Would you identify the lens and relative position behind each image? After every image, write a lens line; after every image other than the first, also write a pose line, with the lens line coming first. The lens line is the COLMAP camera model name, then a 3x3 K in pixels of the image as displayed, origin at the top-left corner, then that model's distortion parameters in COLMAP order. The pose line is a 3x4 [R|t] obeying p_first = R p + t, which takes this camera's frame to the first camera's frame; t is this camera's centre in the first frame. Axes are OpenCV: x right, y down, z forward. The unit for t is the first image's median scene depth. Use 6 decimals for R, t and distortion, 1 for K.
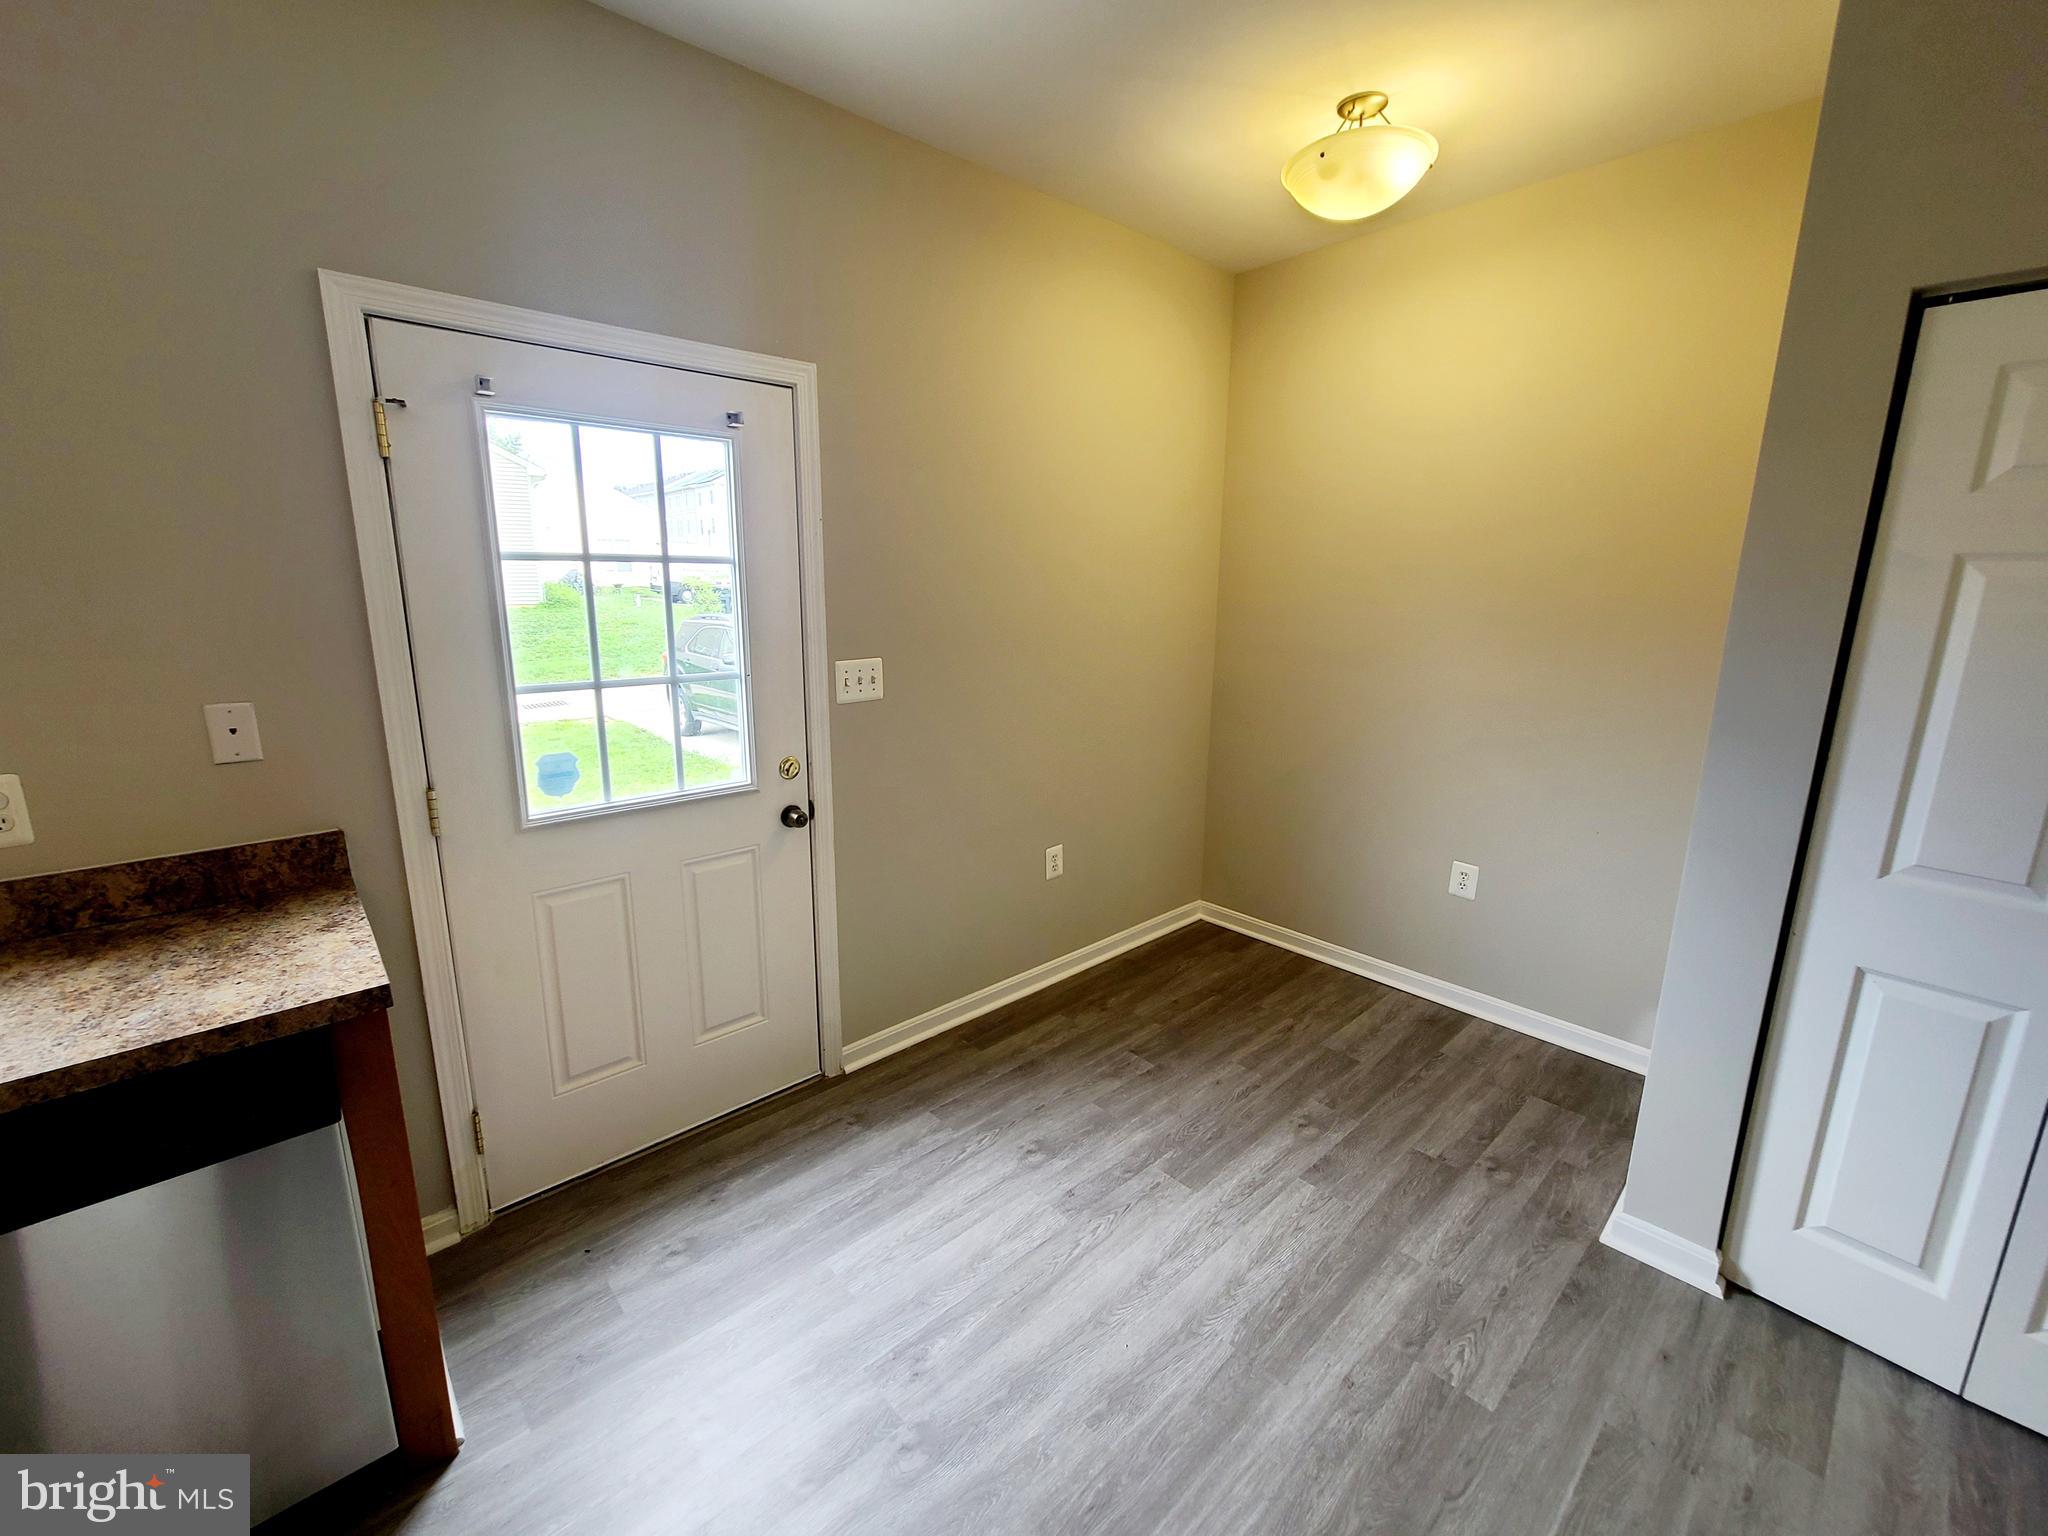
lens RADIAL K [[846.3, 0, 1019.9], [0, 846.3, 752.9], [0, 0, 1]] dist [-0.007748, 0.001385]
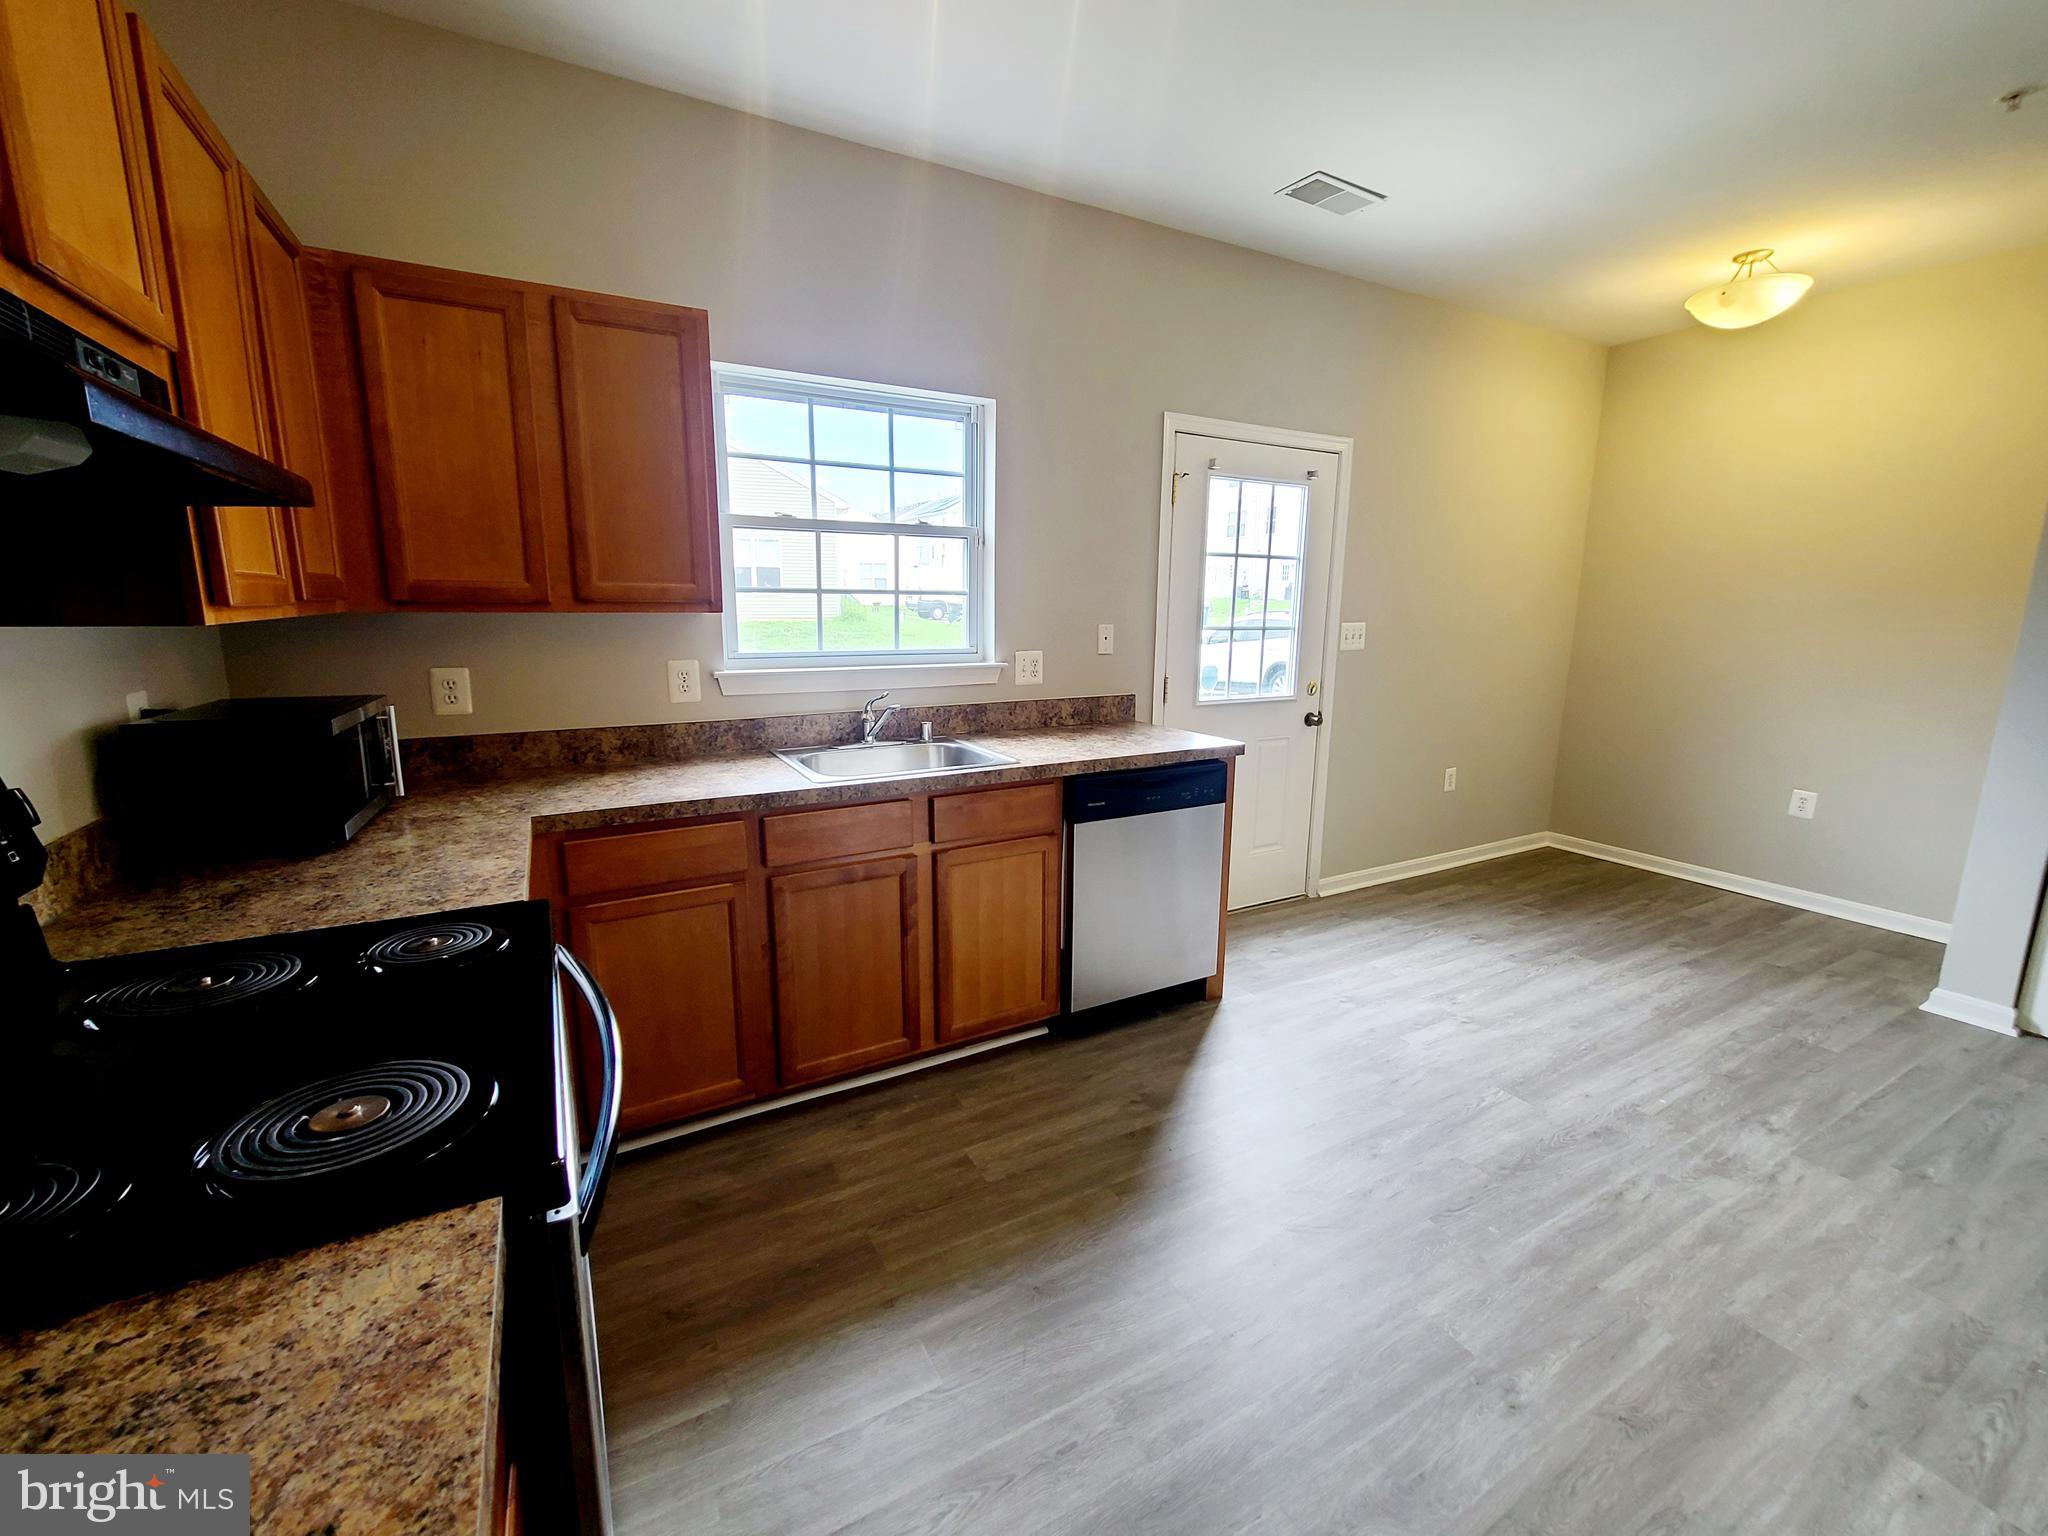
lens RADIAL K [[846.3, 0, 1015.1], [0, 846.3, 754.2], [0, 0, 1]] dist [-0.007748, 0.001385]
pose [[0.971119, 0.046806, -0.233961, -0.469338], [-0.052566, 0.998447, -0.018439, 0.214320], [0.232735, 0.030205, 0.972071, -0.724449]]
